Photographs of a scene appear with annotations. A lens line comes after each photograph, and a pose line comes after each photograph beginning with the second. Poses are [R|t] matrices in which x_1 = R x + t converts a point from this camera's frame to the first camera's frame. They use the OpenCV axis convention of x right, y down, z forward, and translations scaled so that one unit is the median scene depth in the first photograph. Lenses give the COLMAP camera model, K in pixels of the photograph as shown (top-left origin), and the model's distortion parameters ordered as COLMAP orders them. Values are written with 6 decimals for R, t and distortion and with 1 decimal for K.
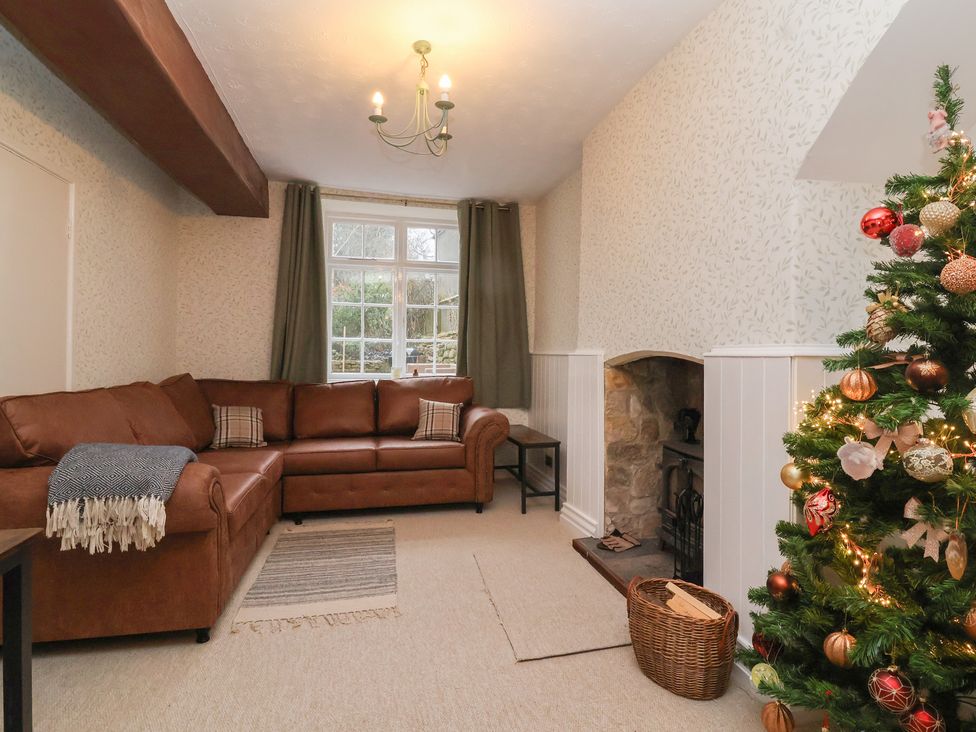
lens RADIAL K [[512.2, 0, 493.1], [0, 512.2, 356.7], [0, 0, 1]] dist [0.000466, -0.014915]
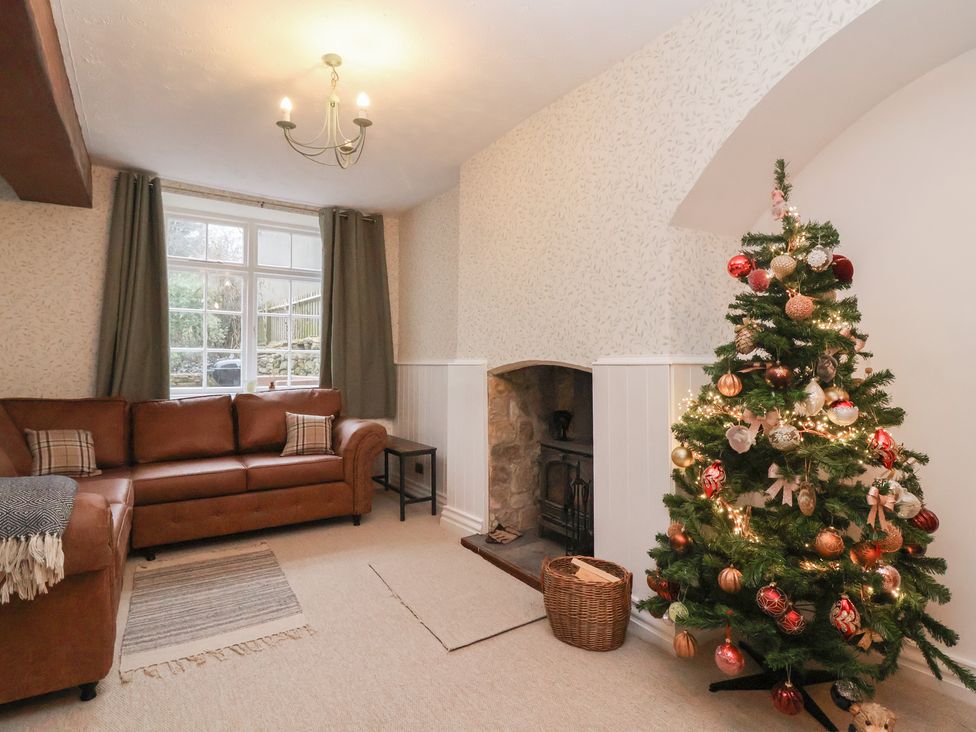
lens RADIAL K [[512.2, 0, 493.1], [0, 512.2, 356.7], [0, 0, 1]] dist [0.000466, -0.014915]
pose [[0.943725, -0.004374, 0.330701, -0.156755], [0.010607, 0.999798, -0.017048, -0.001281], [-0.330560, 0.019597, 0.943582, -0.038177]]
